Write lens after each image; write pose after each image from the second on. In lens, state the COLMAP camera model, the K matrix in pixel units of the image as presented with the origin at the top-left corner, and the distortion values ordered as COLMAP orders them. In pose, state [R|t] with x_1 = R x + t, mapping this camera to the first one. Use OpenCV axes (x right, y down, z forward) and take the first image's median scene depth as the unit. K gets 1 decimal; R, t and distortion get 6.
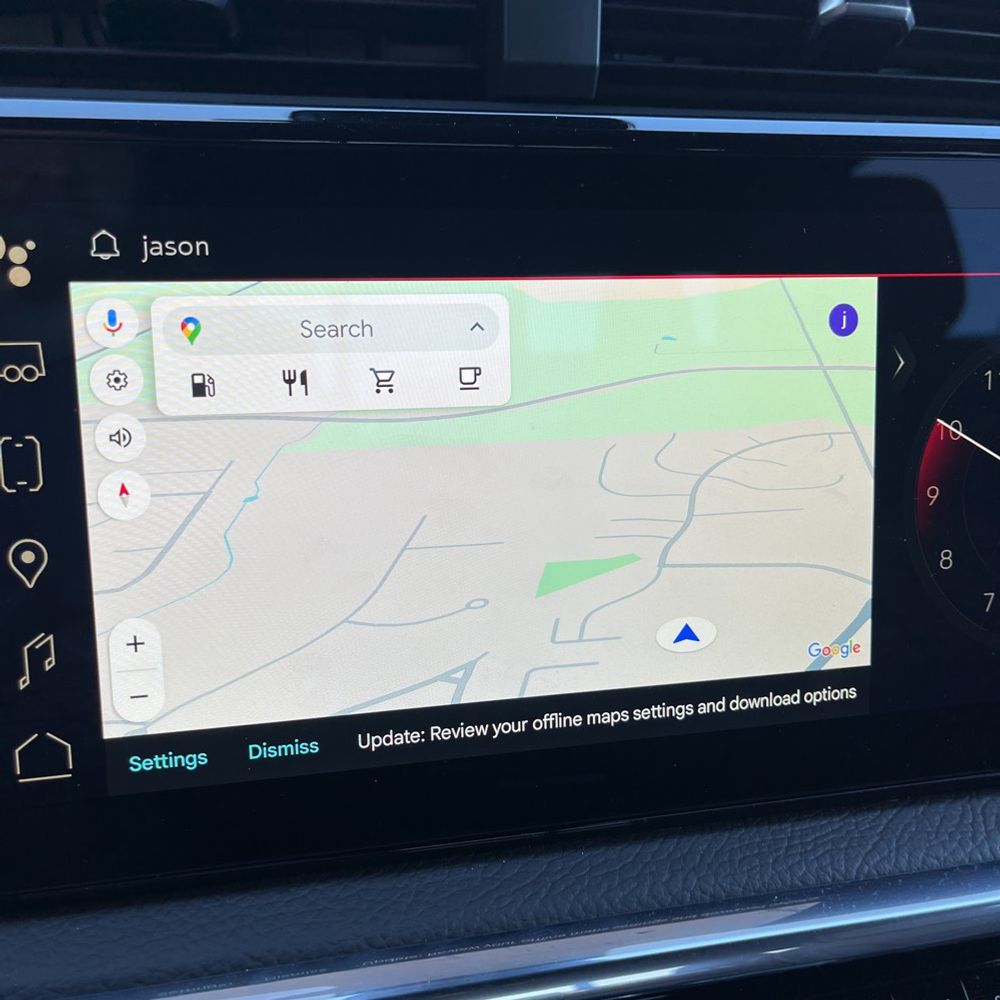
lens RADIAL K [[1002.4, 0, 498.4], [0, 1002.4, 506.7], [0, 0, 1]] dist [0.059329, -0.032334]
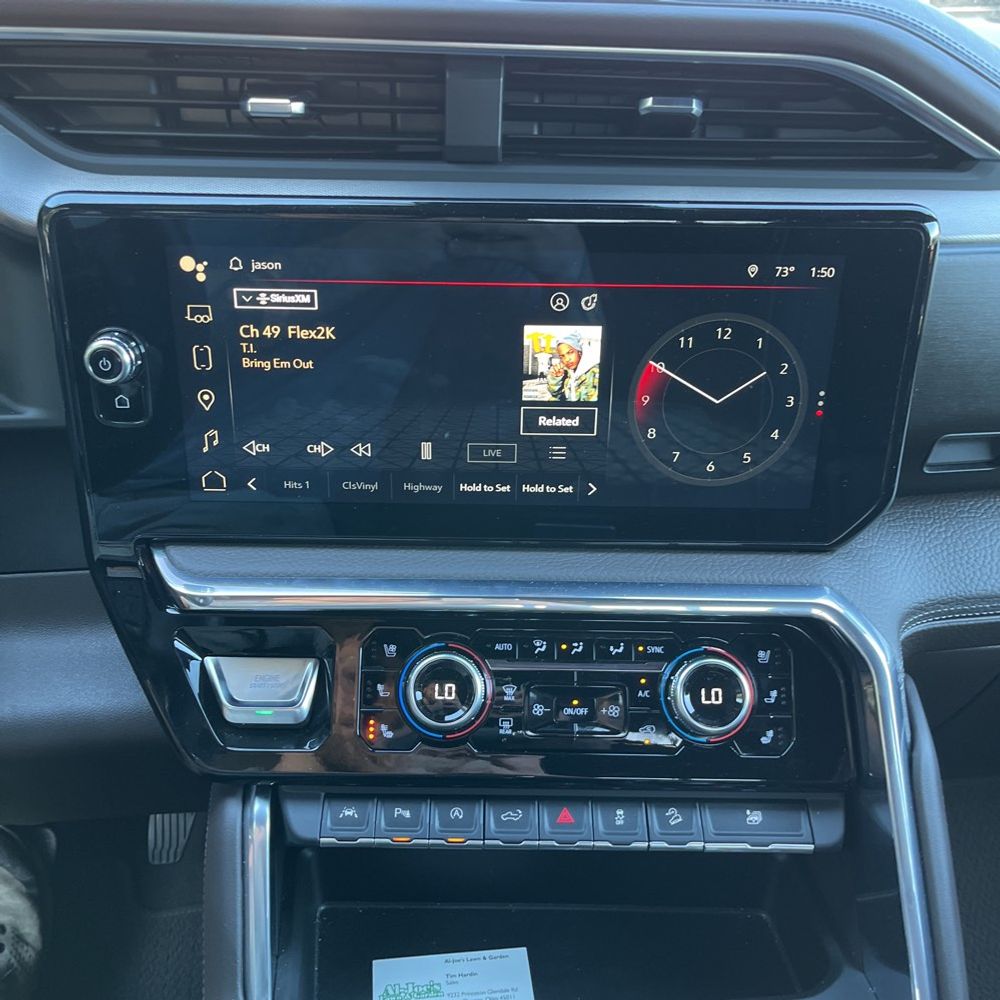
lens RADIAL K [[1002.4, 0, 498.4], [0, 1002.4, 506.7], [0, 0, 1]] dist [0.059329, -0.032334]
pose [[0.975558, 0.119330, -0.184521, 0.641310], [-0.068961, 0.963540, 0.258526, -0.349811], [0.208643, -0.239482, 0.948217, -1.103070]]
